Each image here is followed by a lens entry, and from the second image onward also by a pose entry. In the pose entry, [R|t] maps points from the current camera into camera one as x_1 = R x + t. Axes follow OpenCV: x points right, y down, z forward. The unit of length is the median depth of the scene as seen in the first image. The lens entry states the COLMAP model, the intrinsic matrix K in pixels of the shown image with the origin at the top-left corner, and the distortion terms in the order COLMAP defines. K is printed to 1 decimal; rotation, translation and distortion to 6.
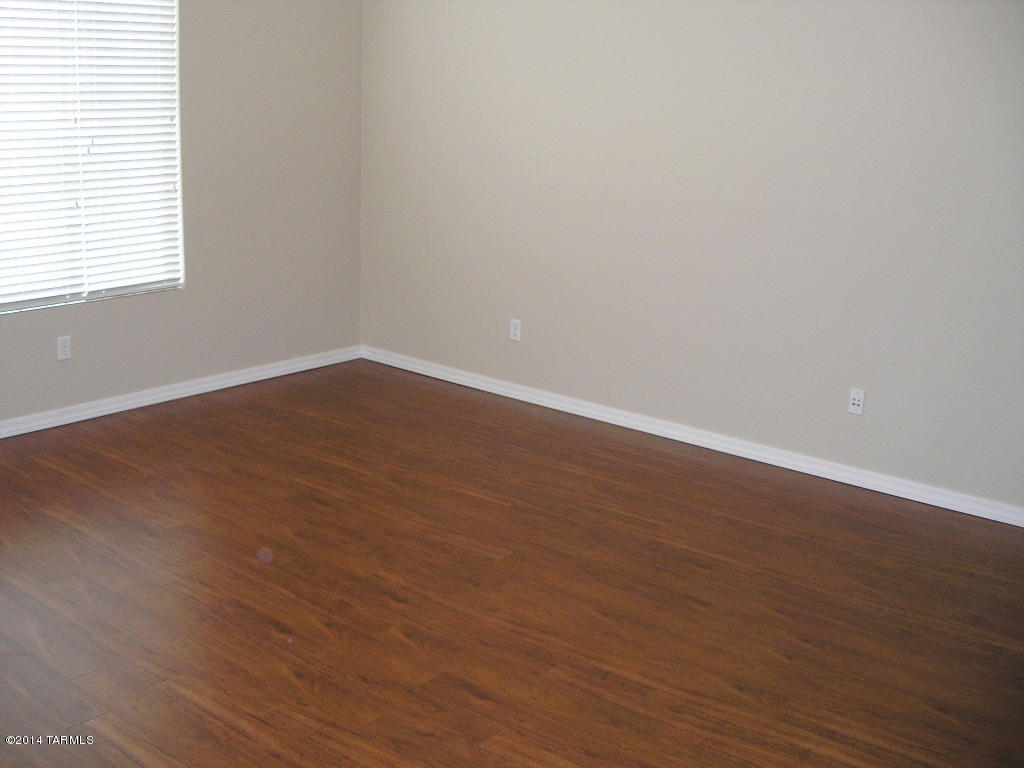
lens RADIAL K [[1143.6, 0, 512.0], [0, 1143.6, 384.0], [0, 0, 1]] dist [-0.207300, 0.155503]
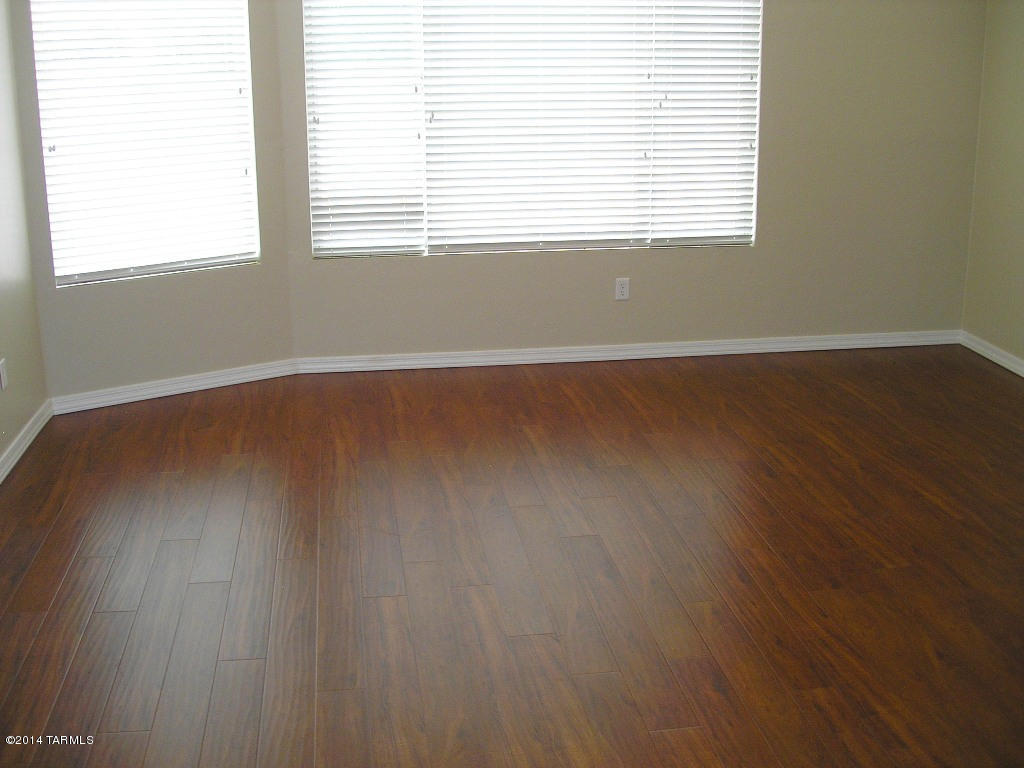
lens RADIAL K [[1143.6, 0, 512.0], [0, 1143.6, 384.0], [0, 0, 1]] dist [-0.207300, 0.155503]
pose [[0.742558, 0.156738, -0.651185, 0.249401], [-0.140243, 0.987067, 0.077662, -0.012550], [0.654935, 0.033656, 0.754935, 0.108147]]
